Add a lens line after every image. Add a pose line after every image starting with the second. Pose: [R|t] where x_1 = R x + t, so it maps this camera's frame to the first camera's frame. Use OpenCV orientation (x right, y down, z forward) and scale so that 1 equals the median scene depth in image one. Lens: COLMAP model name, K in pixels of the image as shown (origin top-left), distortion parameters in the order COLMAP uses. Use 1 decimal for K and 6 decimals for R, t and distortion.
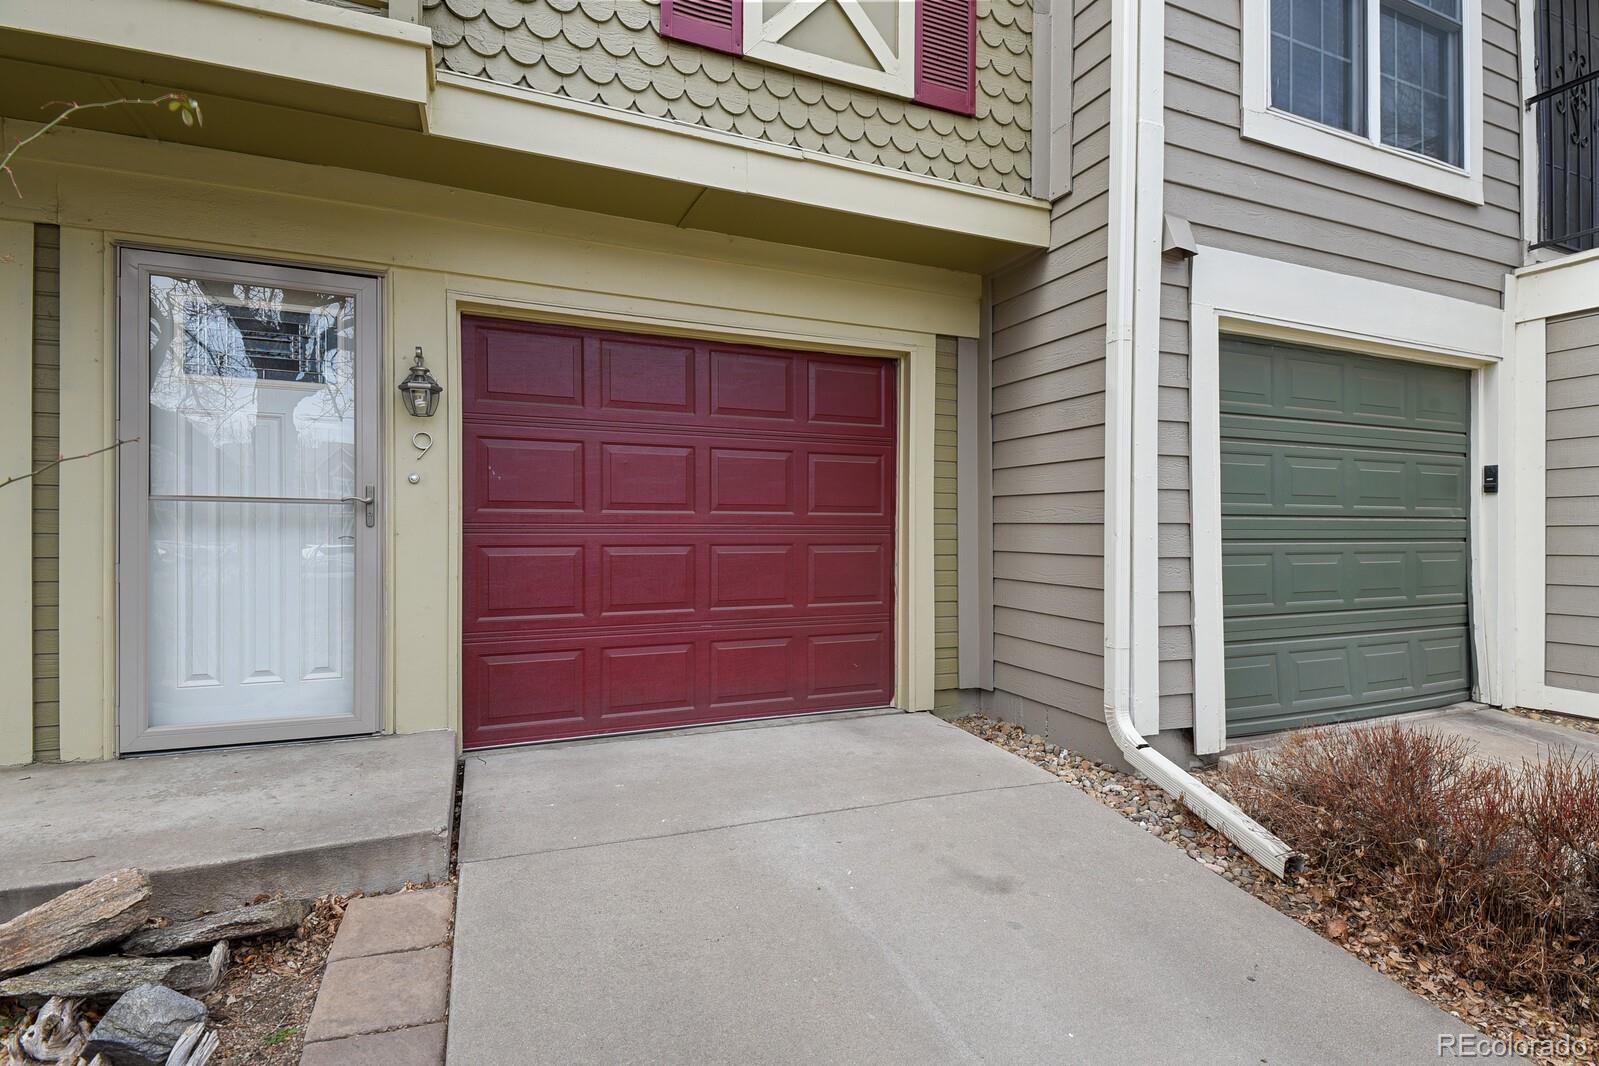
lens RADIAL K [[776.0, 0, 802.0], [0, 776.0, 535.5], [0, 0, 1]] dist [0.008861, -0.011904]
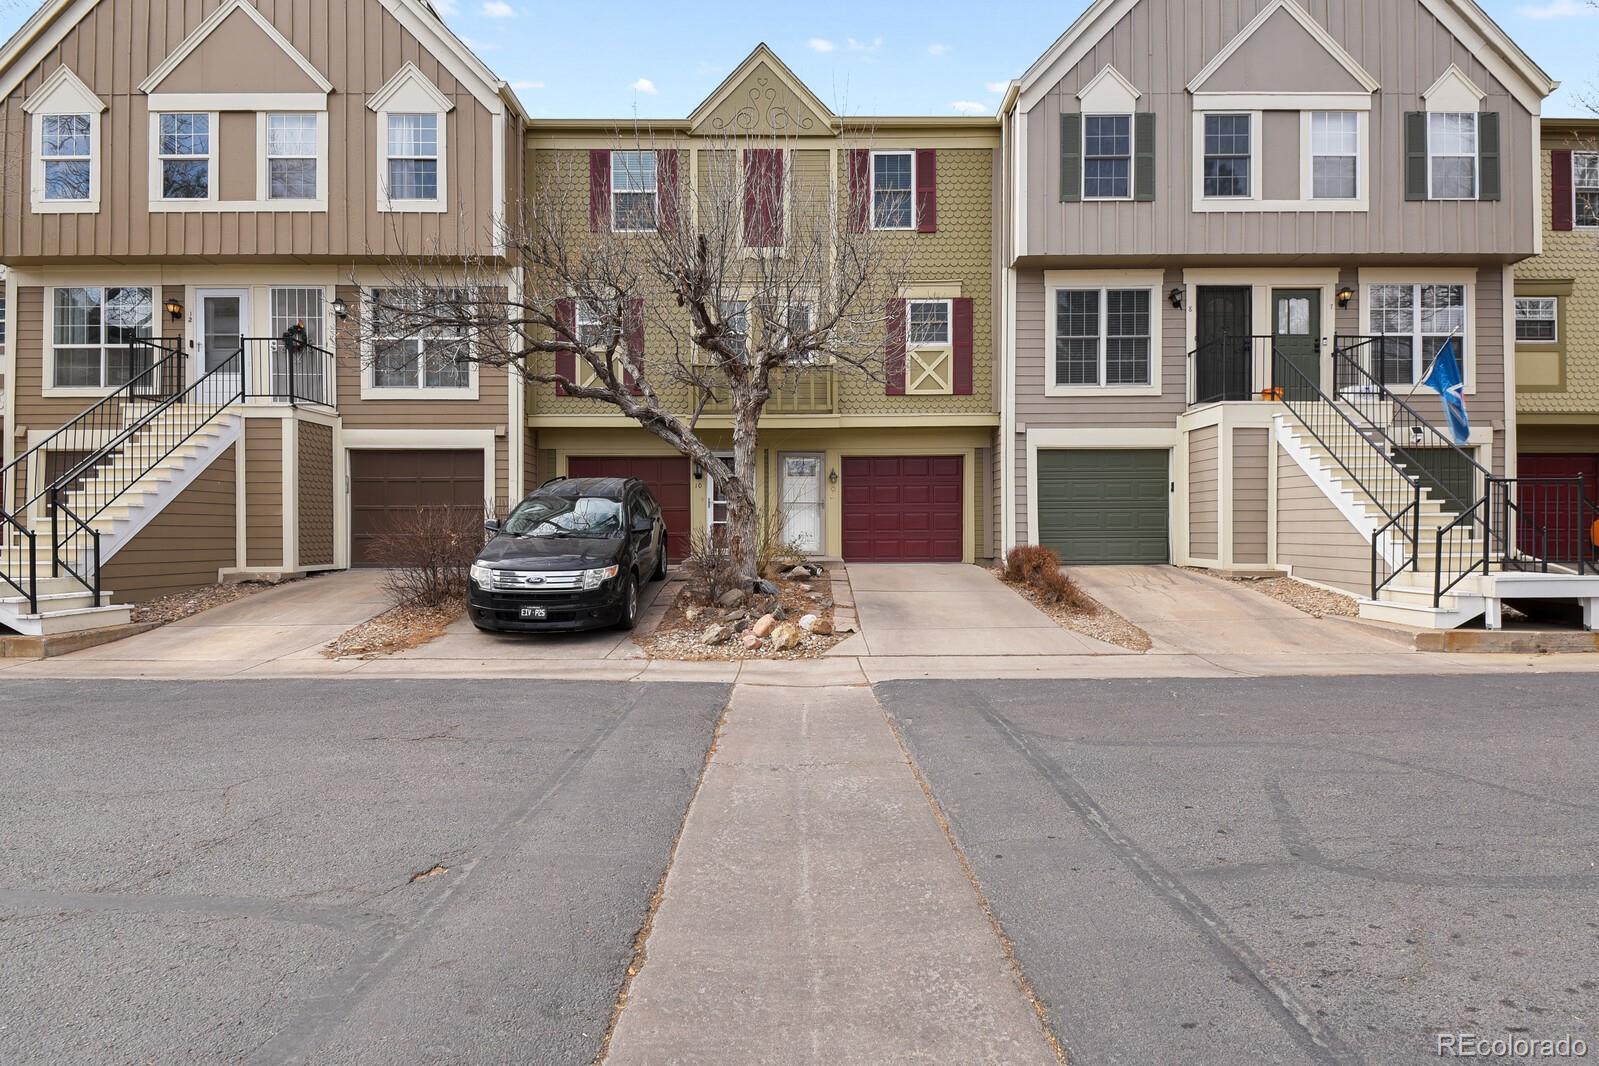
lens RADIAL K [[776.0, 0, 792.4], [0, 776.0, 539.1], [0, 0, 1]] dist [0.008861, -0.011904]
pose [[0.925839, -0.005716, -0.377874, 0.841907], [0.003747, 0.999975, -0.005948, 0.168212], [0.377899, 0.004091, 0.925838, -2.789207]]
